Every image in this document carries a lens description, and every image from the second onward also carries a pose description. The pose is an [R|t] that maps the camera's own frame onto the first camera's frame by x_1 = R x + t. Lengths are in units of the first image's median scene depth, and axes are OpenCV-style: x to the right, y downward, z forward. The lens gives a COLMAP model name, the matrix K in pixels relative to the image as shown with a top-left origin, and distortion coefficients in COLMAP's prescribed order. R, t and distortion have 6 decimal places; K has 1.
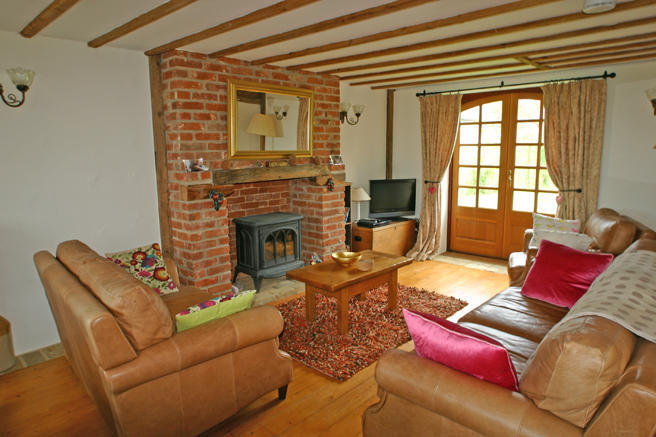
lens RADIAL K [[417.2, 0, 328.0], [0, 417.2, 218.5], [0, 0, 1]] dist [-0.061359, 0.037275]
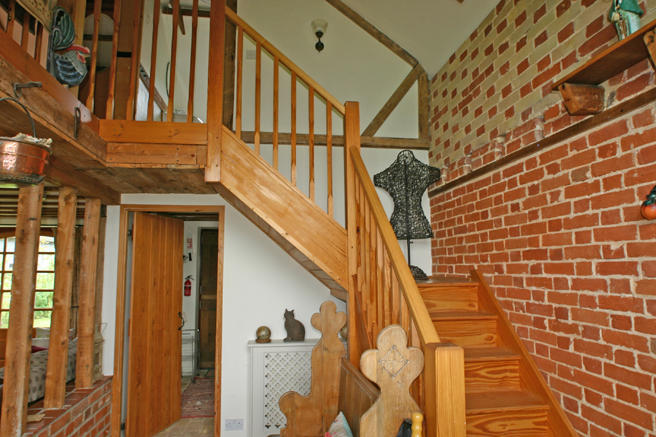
lens RADIAL K [[417.2, 0, 328.0], [0, 417.2, 218.5], [0, 0, 1]] dist [-0.061359, 0.037275]
pose [[0.619520, 0.100365, 0.778538, 0.050218], [0.130688, 0.964764, -0.228367, 0.075401], [-0.774026, 0.243223, 0.584574, -0.555994]]
